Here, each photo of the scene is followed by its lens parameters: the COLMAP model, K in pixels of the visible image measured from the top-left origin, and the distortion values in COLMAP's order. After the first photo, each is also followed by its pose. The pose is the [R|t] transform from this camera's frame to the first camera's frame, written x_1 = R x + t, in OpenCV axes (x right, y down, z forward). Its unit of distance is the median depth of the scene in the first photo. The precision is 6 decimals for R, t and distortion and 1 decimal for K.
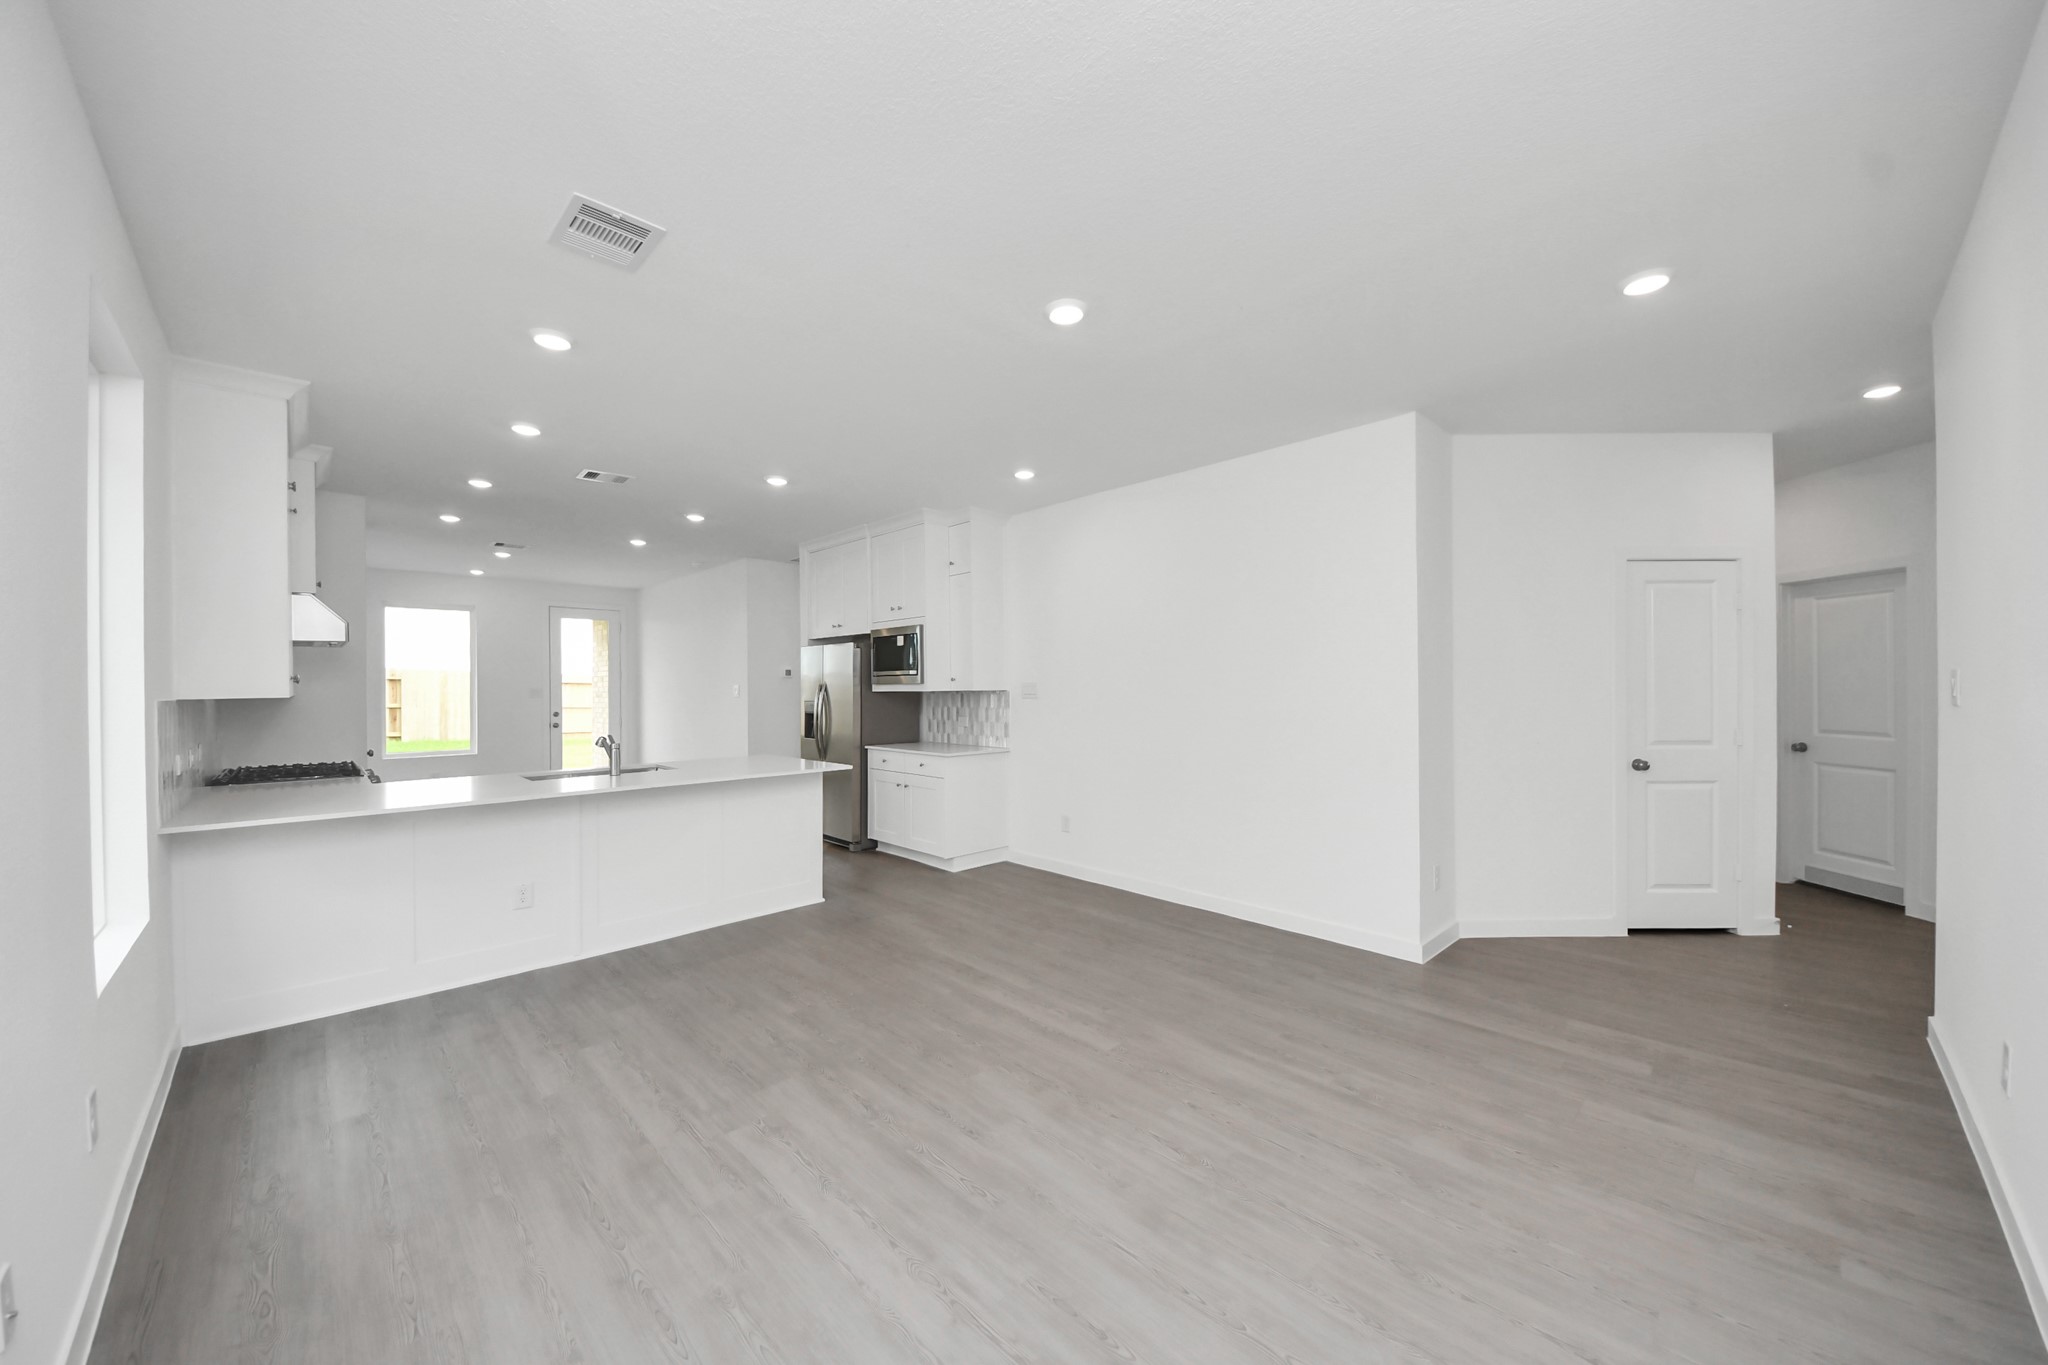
lens RADIAL K [[732.4, 0, 1019.7], [0, 732.4, 686.1], [0, 0, 1]] dist [0.029668, -0.000127]
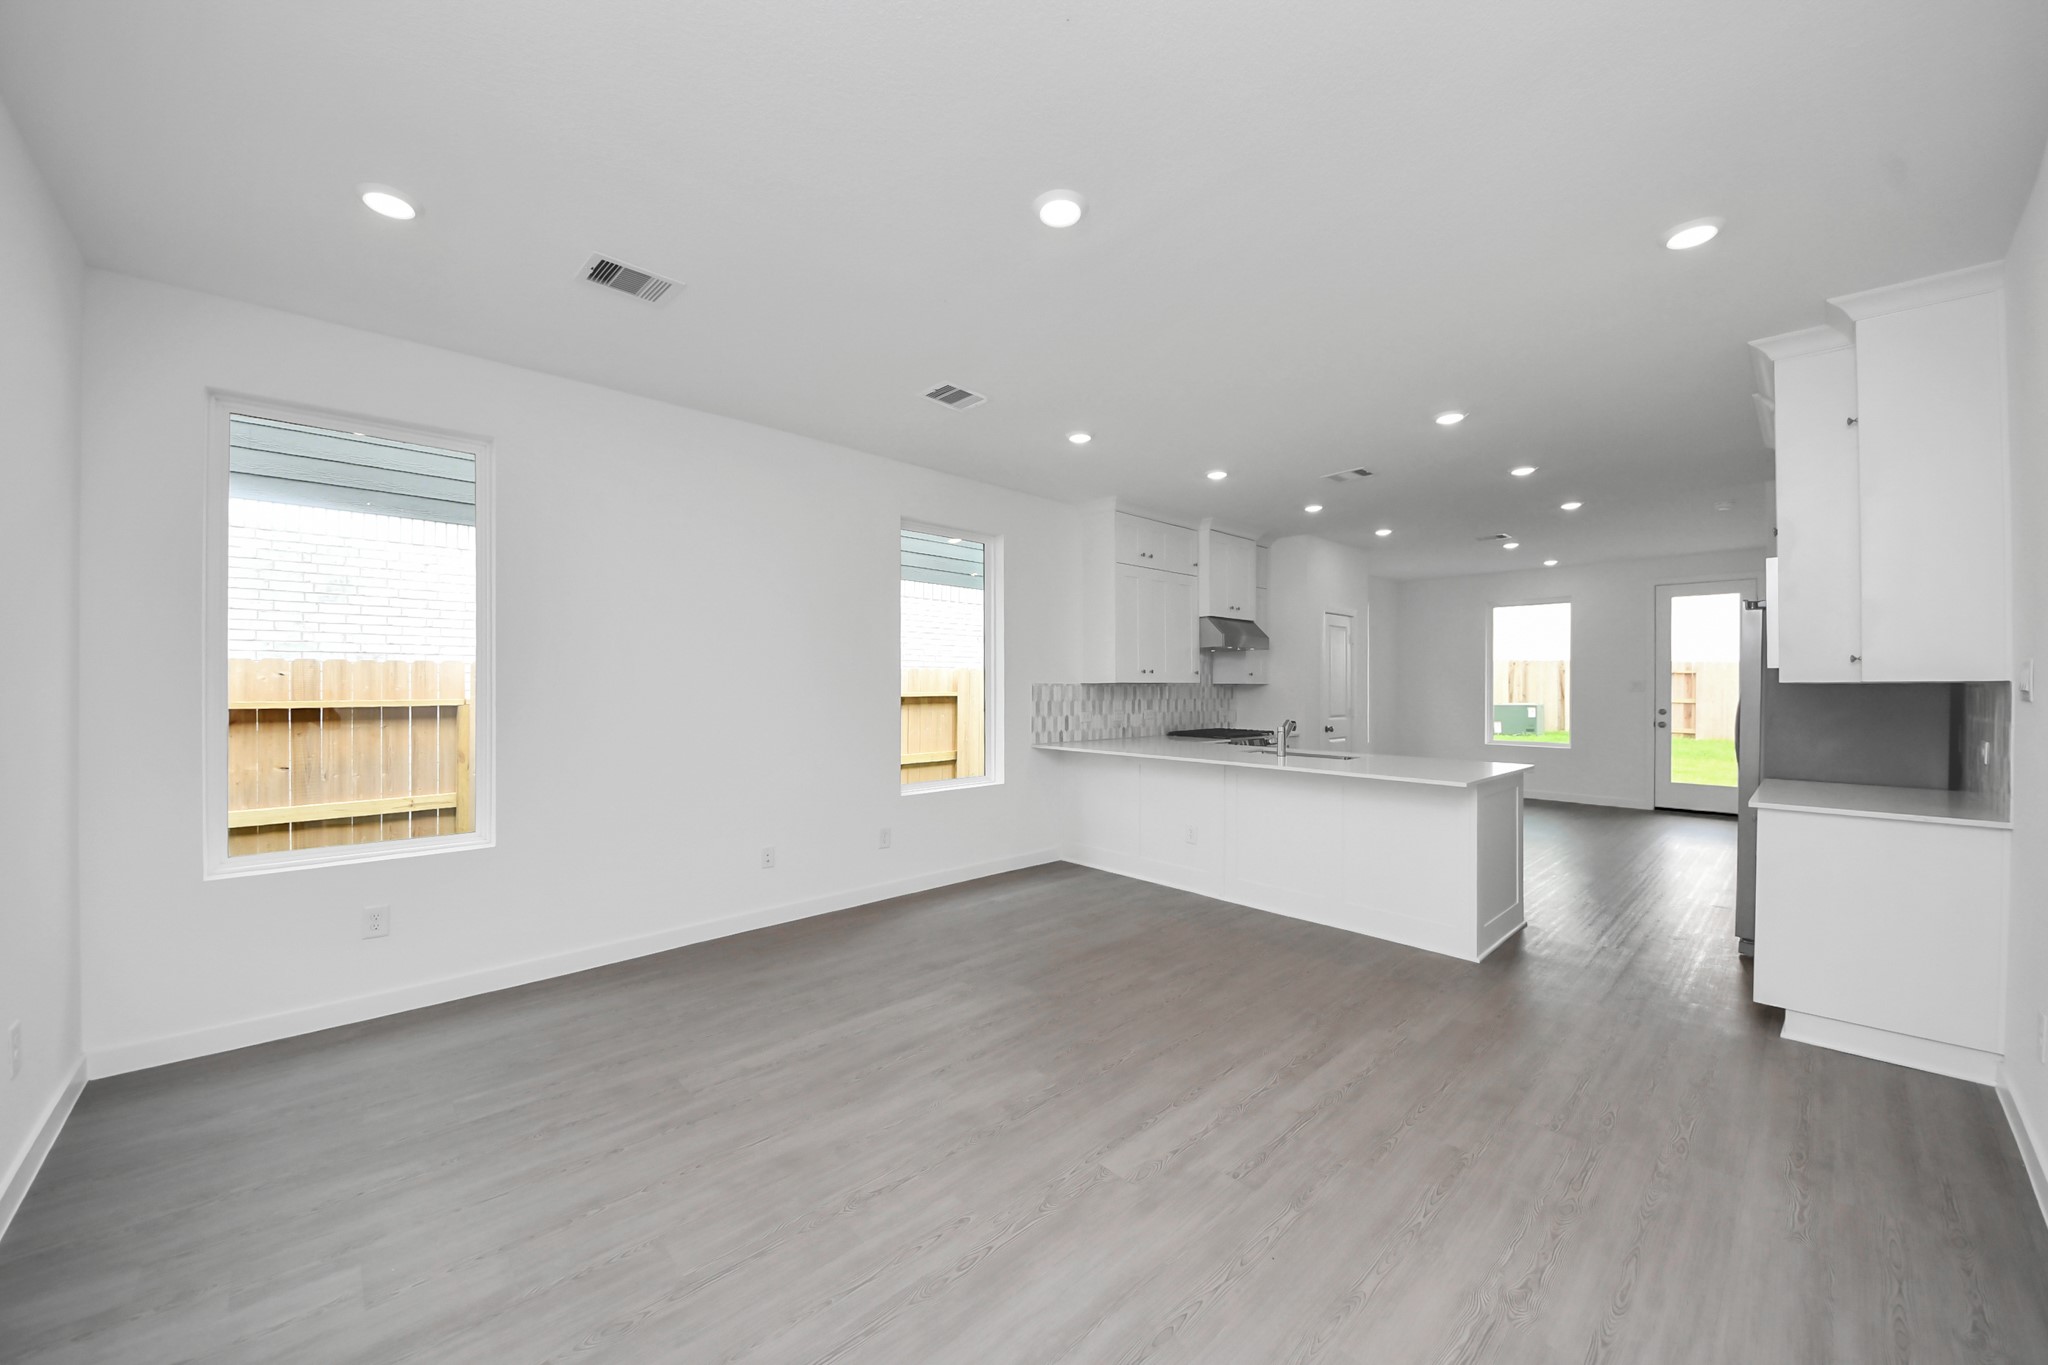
lens RADIAL K [[761.4, 0, 1024.0], [0, 761.4, 682.5], [0, 0, 1]] dist [0.025750, -0.000018]
pose [[-0.028527, -0.000406, -0.999593, 0.870634], [-0.000791, 1.000000, -0.000384, 0.017597], [0.999593, 0.000779, -0.028527, 0.932152]]
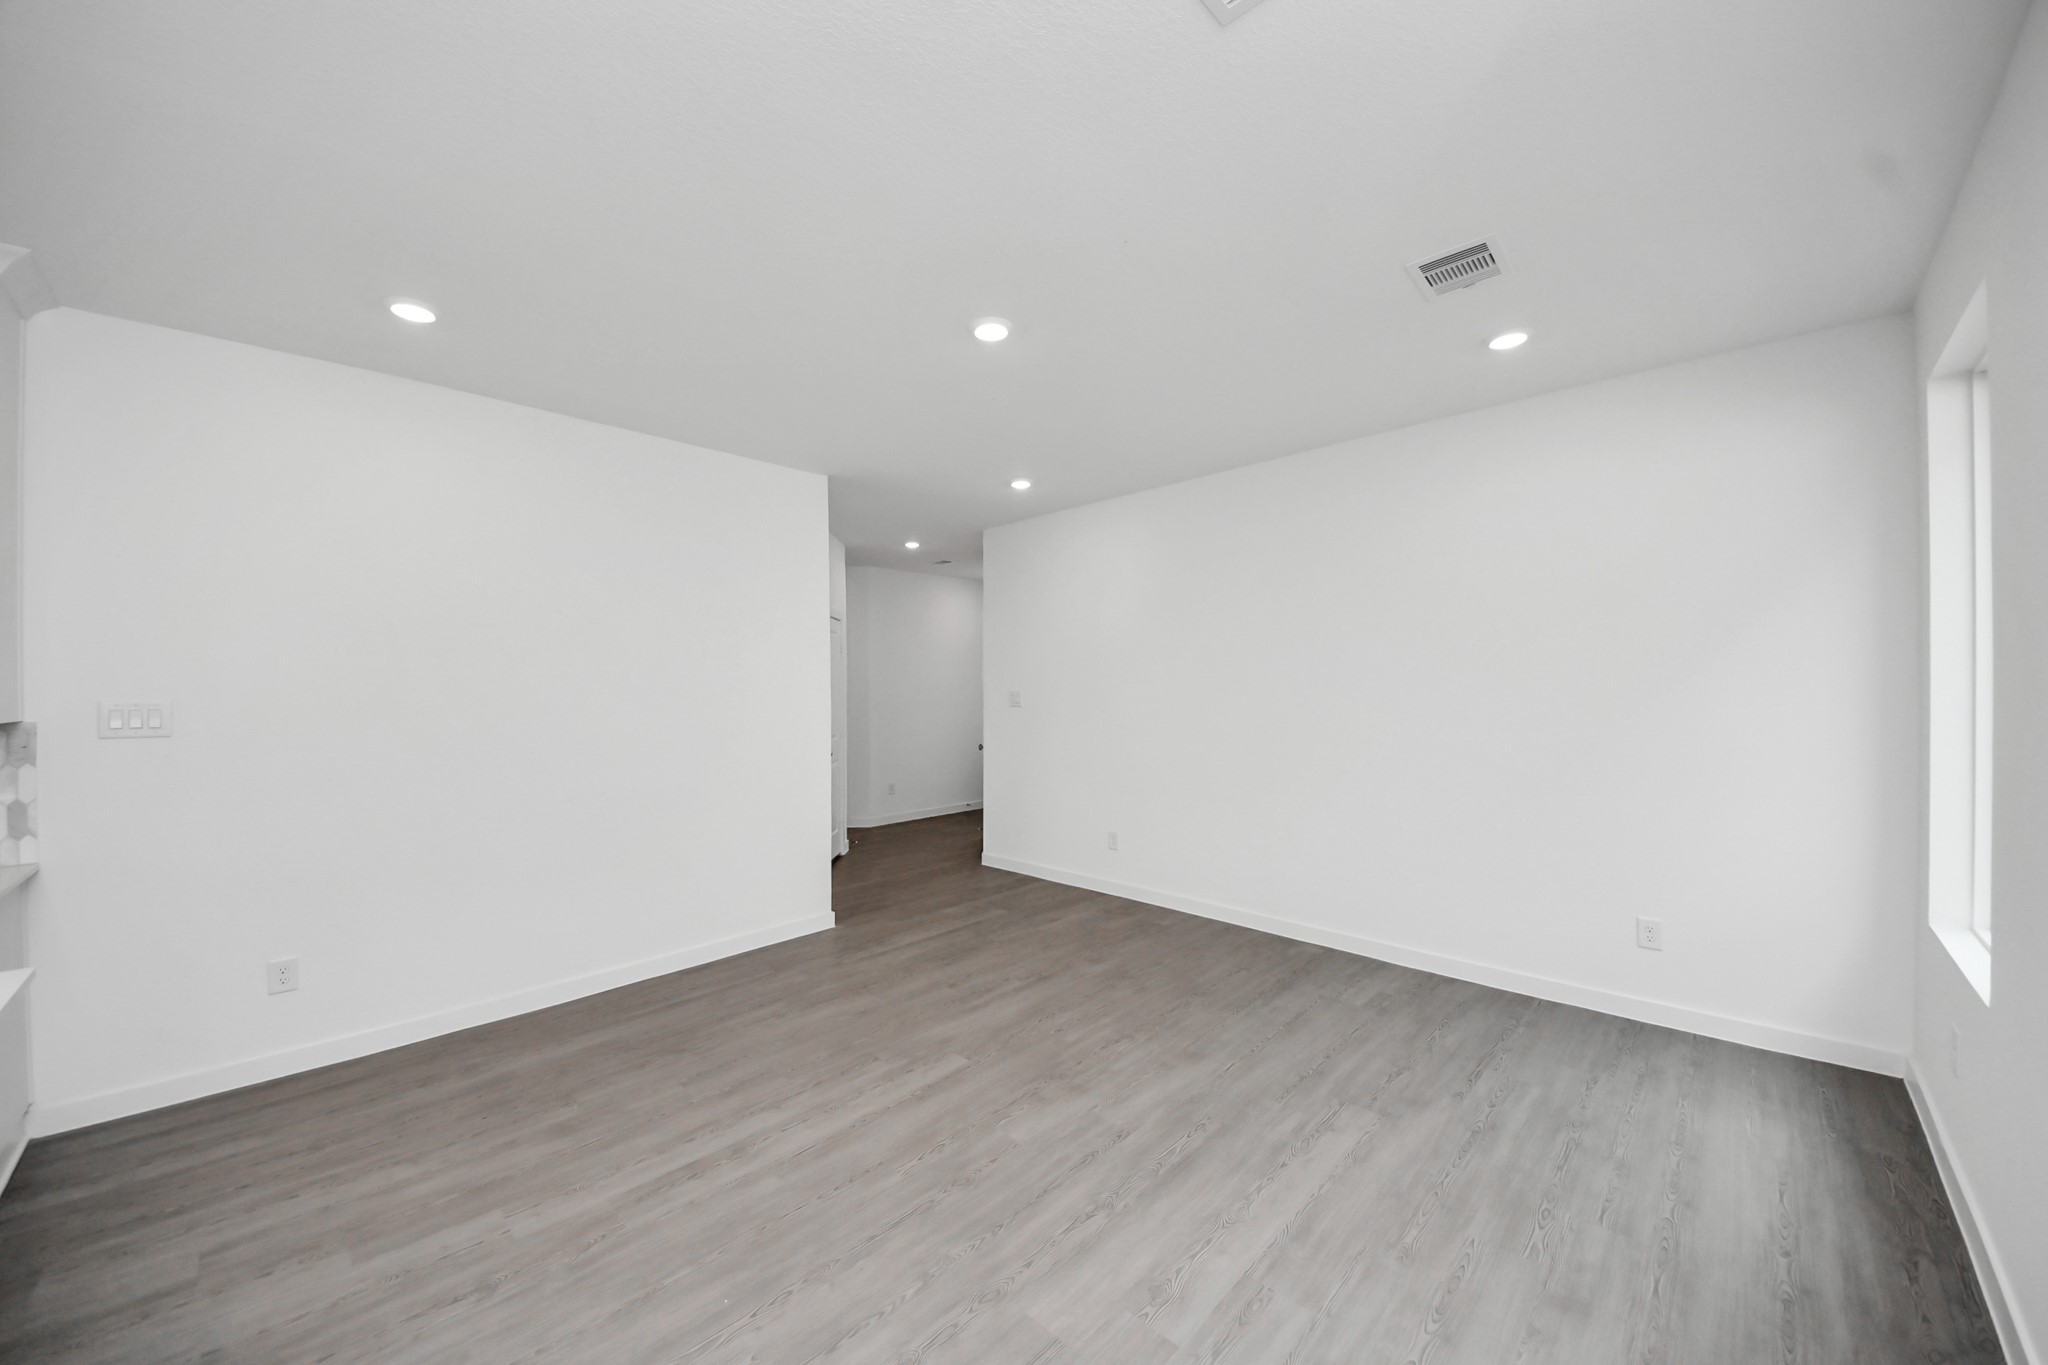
lens RADIAL K [[732.4, 0, 1019.7], [0, 732.4, 686.1], [0, 0, 1]] dist [0.029668, -0.000127]
pose [[-0.015175, 0.012996, 0.999800, -0.882975], [0.011584, 0.999851, -0.012821, -0.004555], [-0.999818, 0.011387, -0.015323, 0.925392]]
